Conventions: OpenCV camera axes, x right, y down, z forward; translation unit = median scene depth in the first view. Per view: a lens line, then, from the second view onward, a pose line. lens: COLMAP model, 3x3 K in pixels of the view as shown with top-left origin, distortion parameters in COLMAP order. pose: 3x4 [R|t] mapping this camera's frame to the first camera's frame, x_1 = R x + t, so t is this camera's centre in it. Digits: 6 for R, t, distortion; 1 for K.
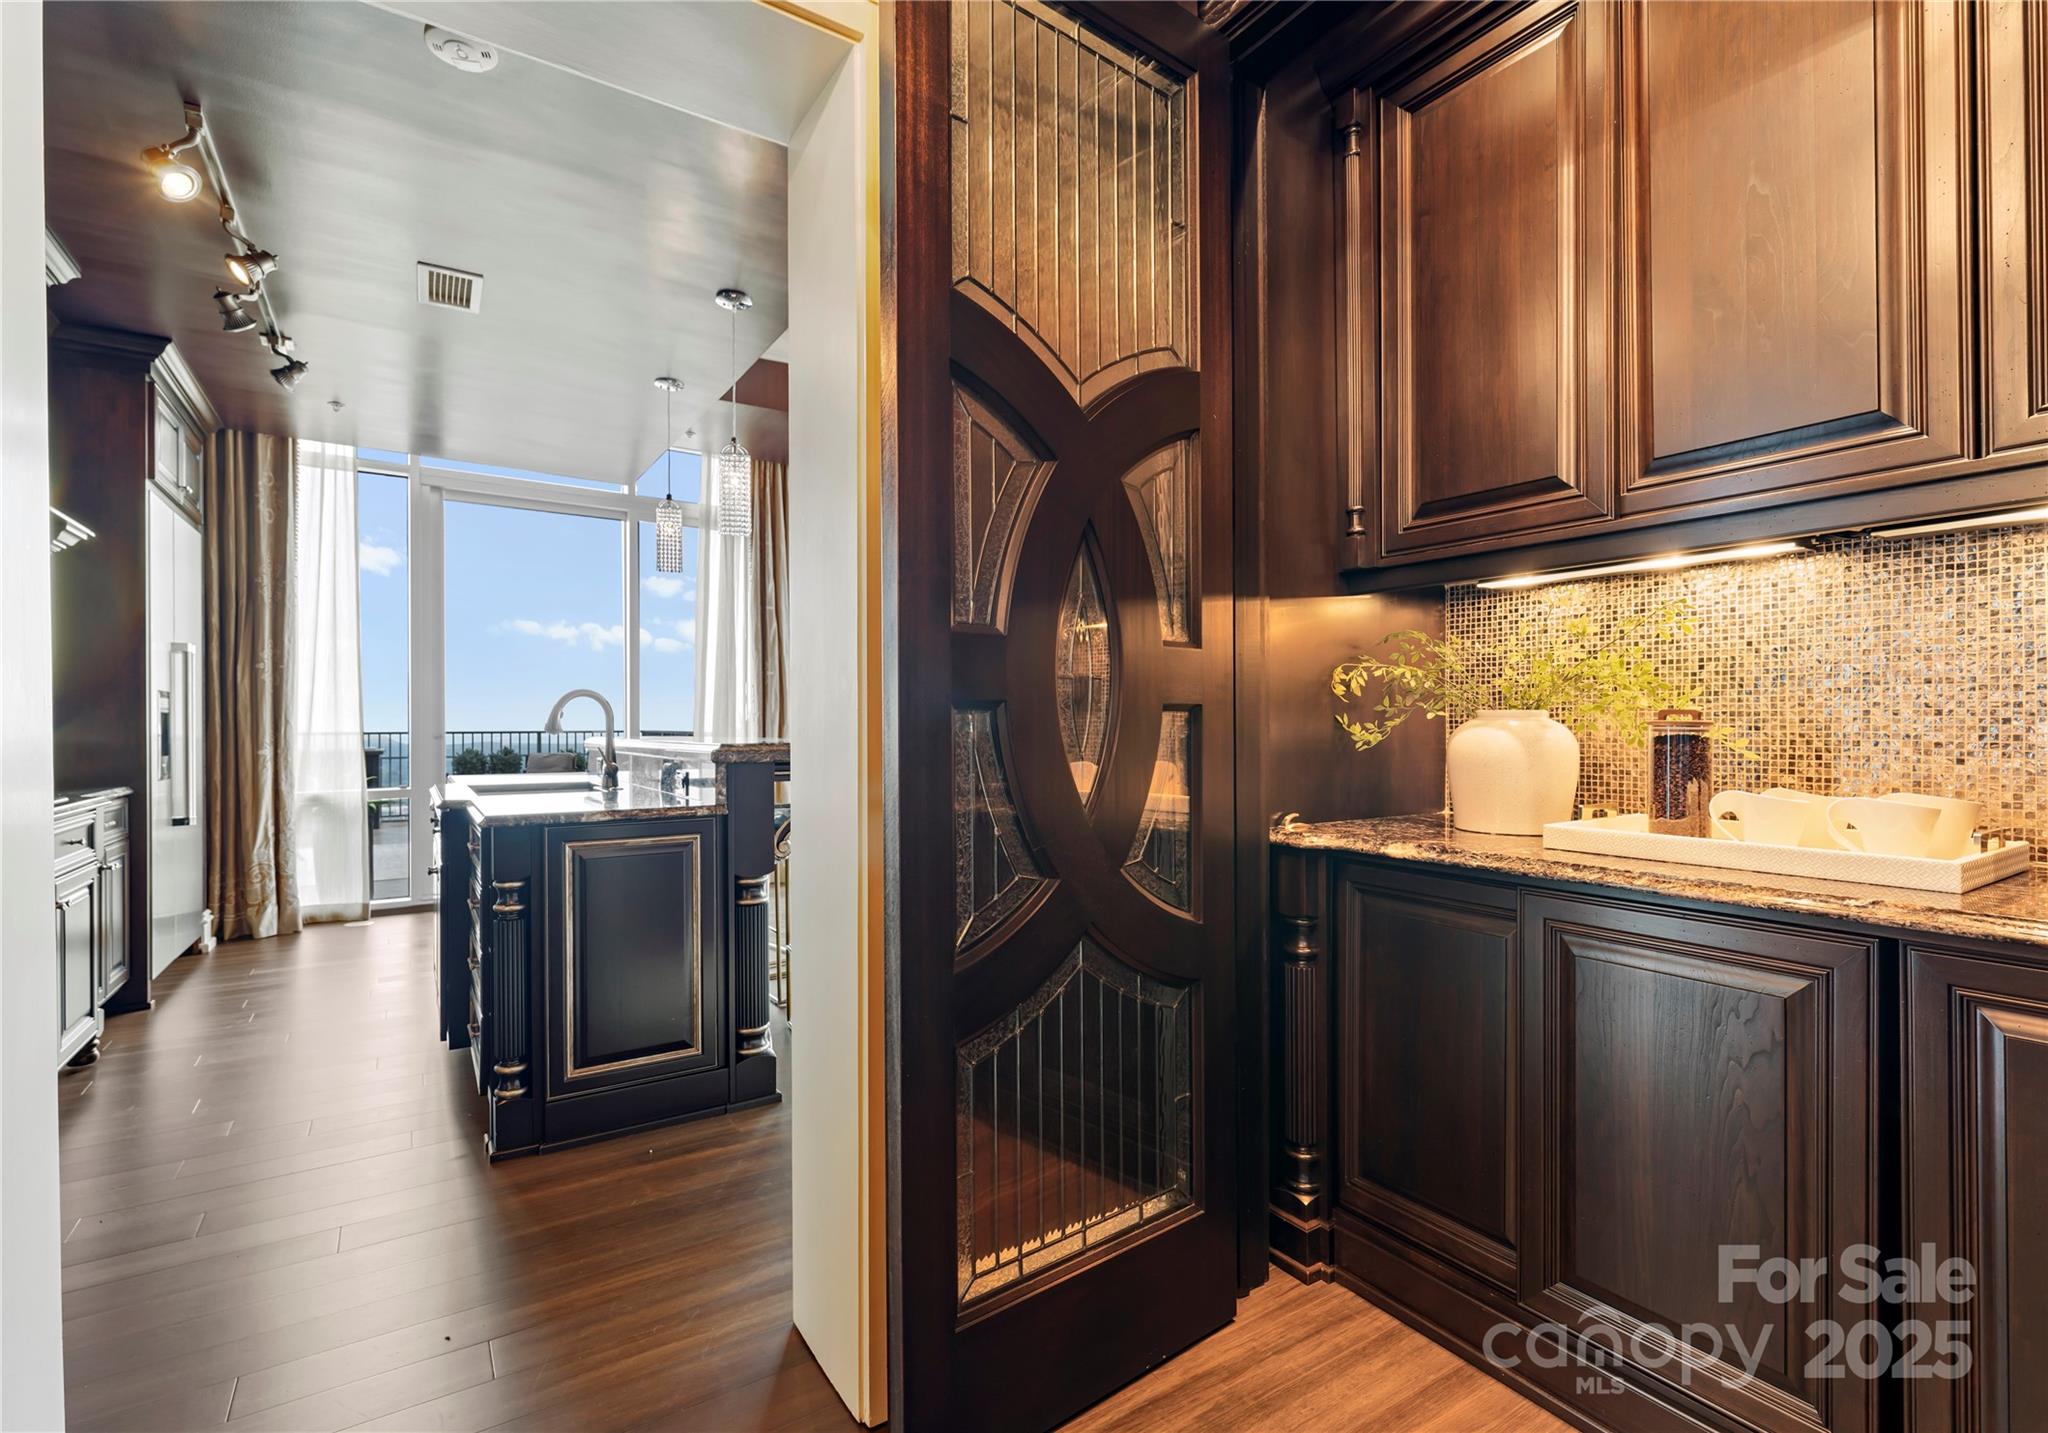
lens RADIAL K [[944.2, 0, 1023.2], [0, 944.2, 717.3], [0, 0, 1]] dist [0.001504, 0.000303]
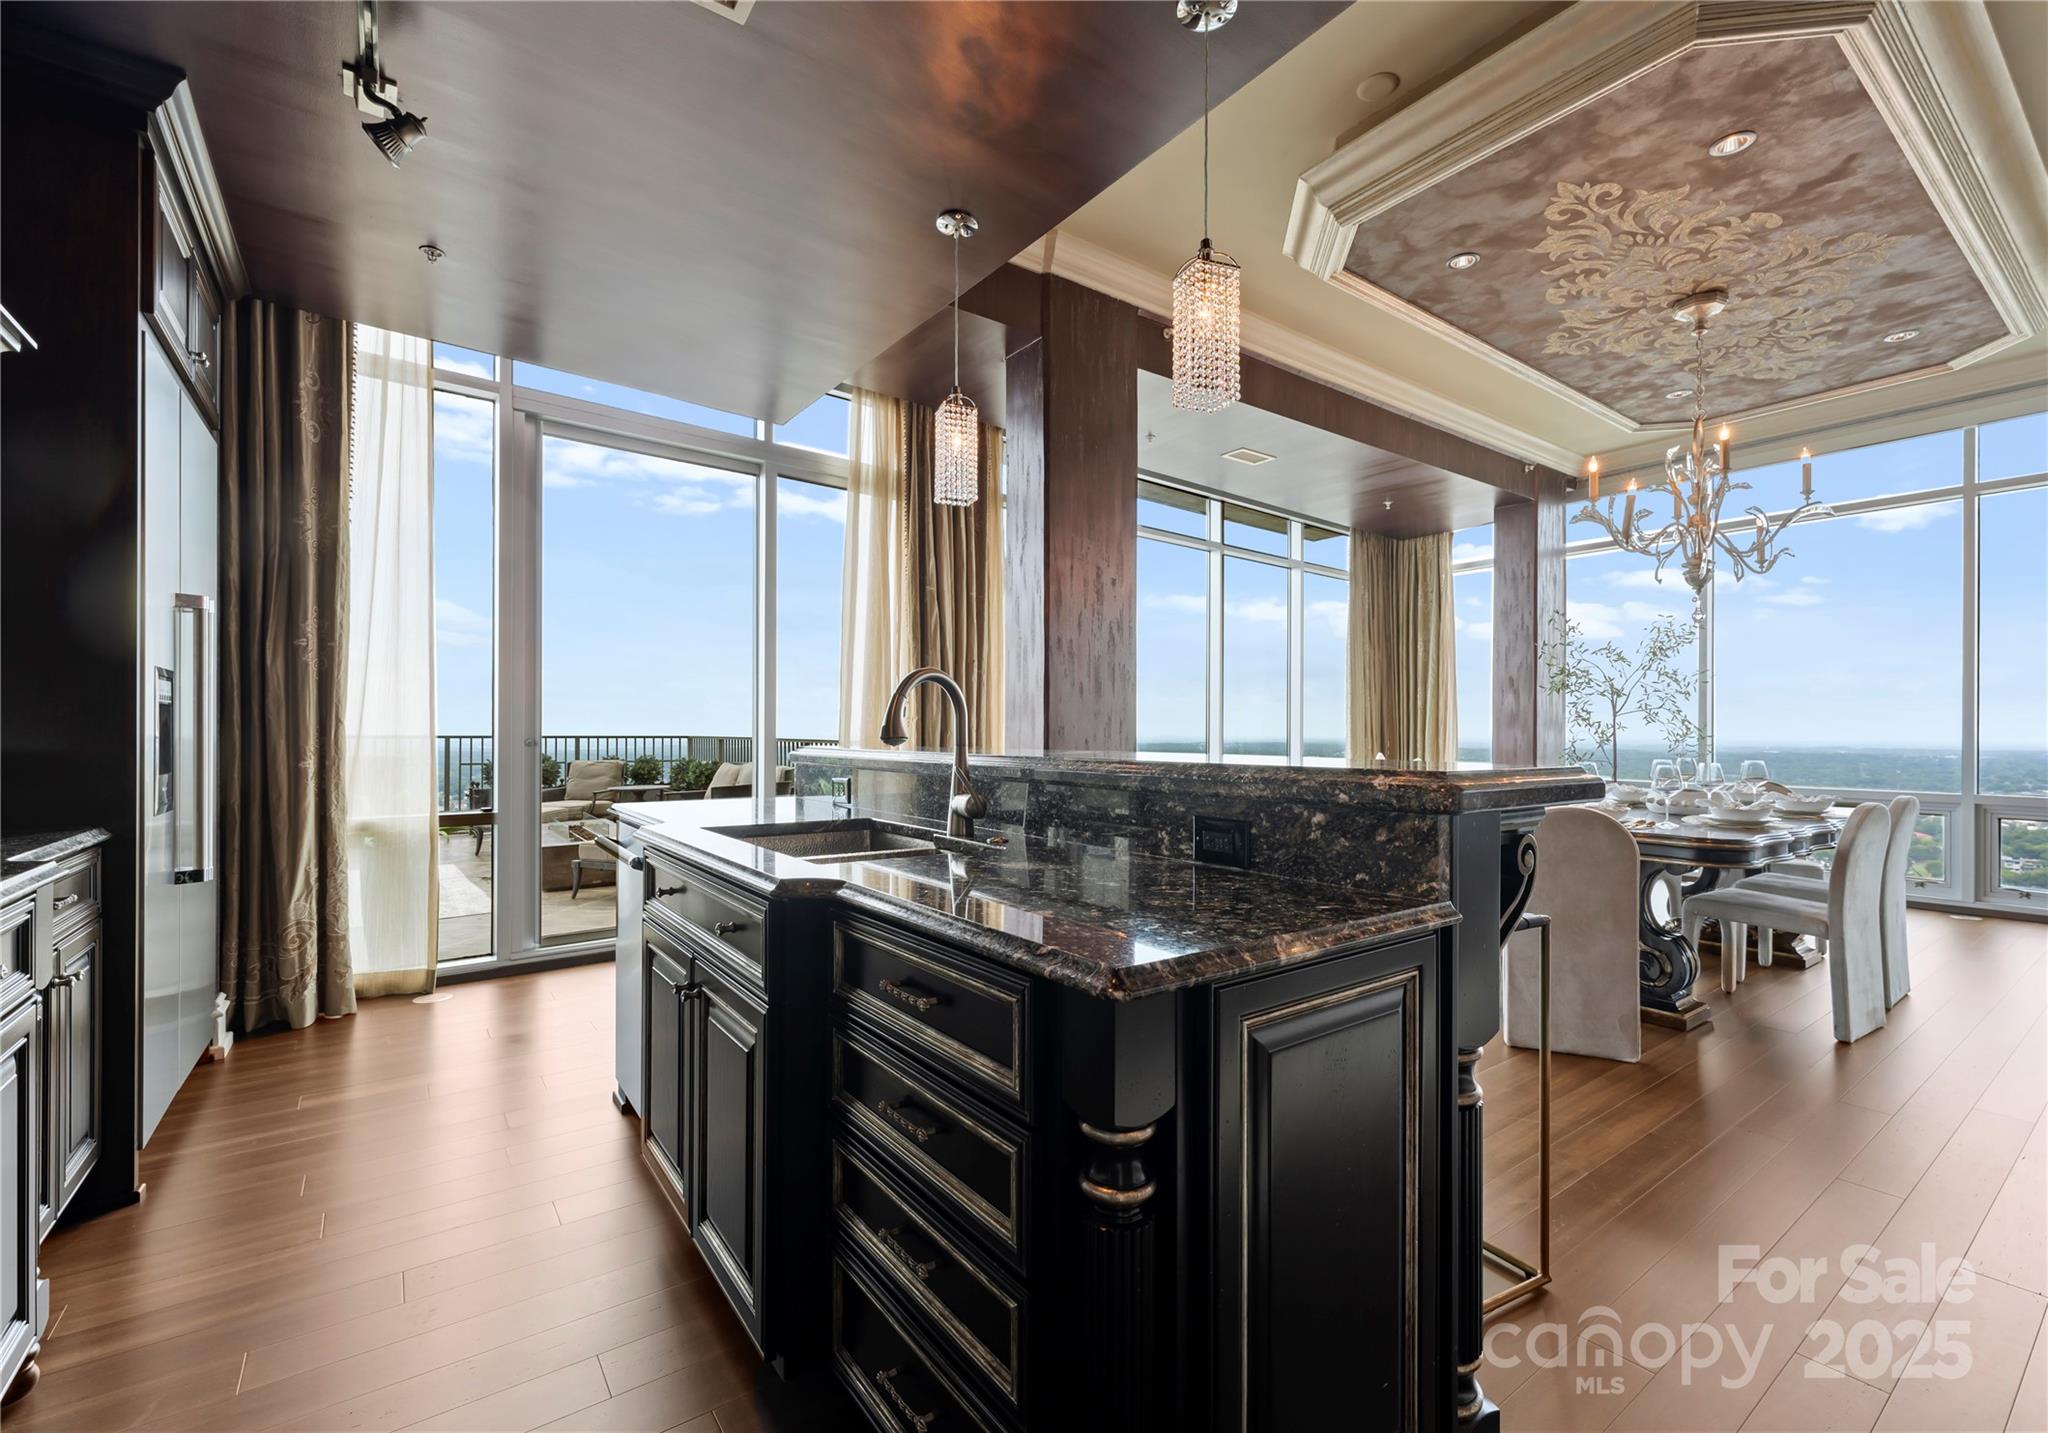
lens RADIAL K [[874.5, 0, 1023.4], [0, 874.5, 728.1], [0, 0, 1]] dist [0.005278, -0.000379]
pose [[0.998561, 0.010389, 0.052619, -0.319188], [-0.010488, 0.999944, 0.001601, 0.003375], [-0.052600, -0.002150, 0.998613, 0.334887]]
